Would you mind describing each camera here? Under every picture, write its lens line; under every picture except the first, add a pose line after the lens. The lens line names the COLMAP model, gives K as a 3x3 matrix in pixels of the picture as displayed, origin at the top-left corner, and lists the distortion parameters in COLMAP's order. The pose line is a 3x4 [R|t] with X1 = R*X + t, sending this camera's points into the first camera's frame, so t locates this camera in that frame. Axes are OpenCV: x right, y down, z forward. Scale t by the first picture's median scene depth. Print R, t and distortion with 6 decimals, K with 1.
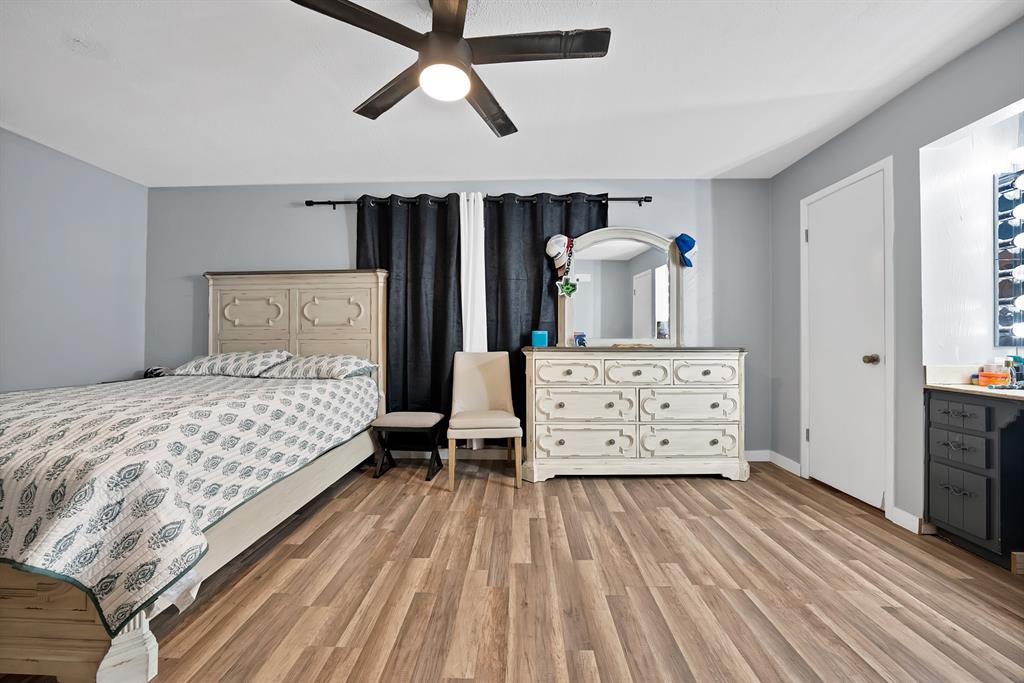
lens RADIAL K [[401.6, 0, 501.7], [0, 401.6, 338.1], [0, 0, 1]] dist [-0.015075, 0.000566]
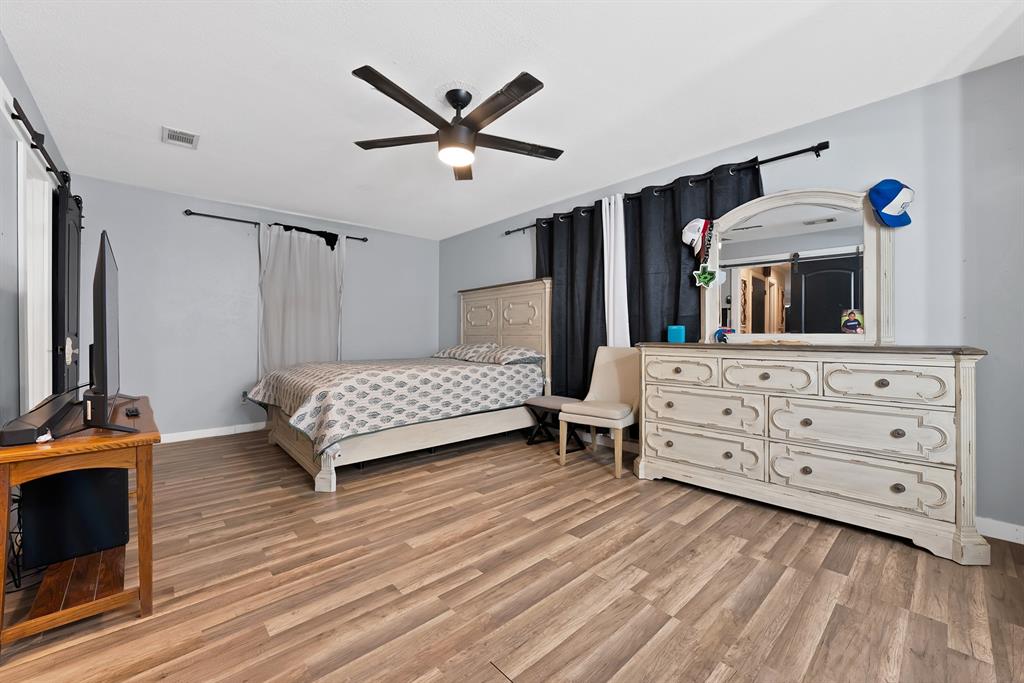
lens RADIAL K [[401.6, 0, 501.7], [0, 401.6, 338.1], [0, 0, 1]] dist [-0.015075, 0.000566]
pose [[0.691329, 0.004280, -0.722527, 0.519746], [0.002679, 0.999960, 0.008486, 0.001740], [0.722535, -0.007803, 0.691291, 0.062178]]
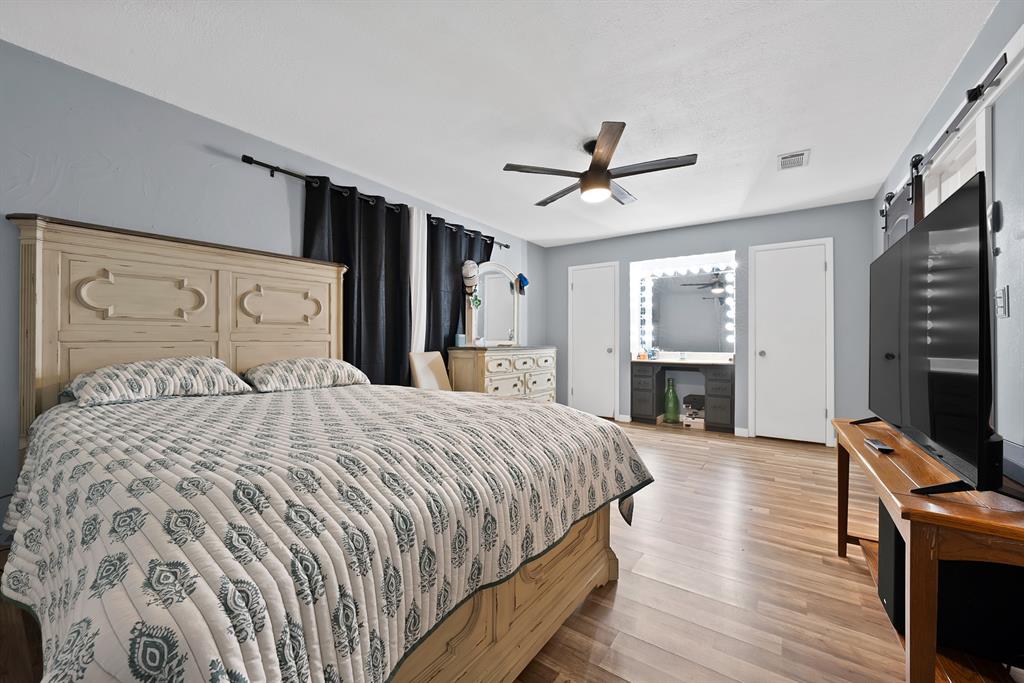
lens RADIAL K [[397.0, 0, 522.0], [0, 397.0, 340.6], [0, 0, 1]] dist [-0.013260, 0.000146]
pose [[0.532705, 0.002058, 0.846299, -0.912829], [-0.008775, 0.999957, 0.003092, -0.003802], [-0.846256, -0.009073, 0.532700, 0.180276]]
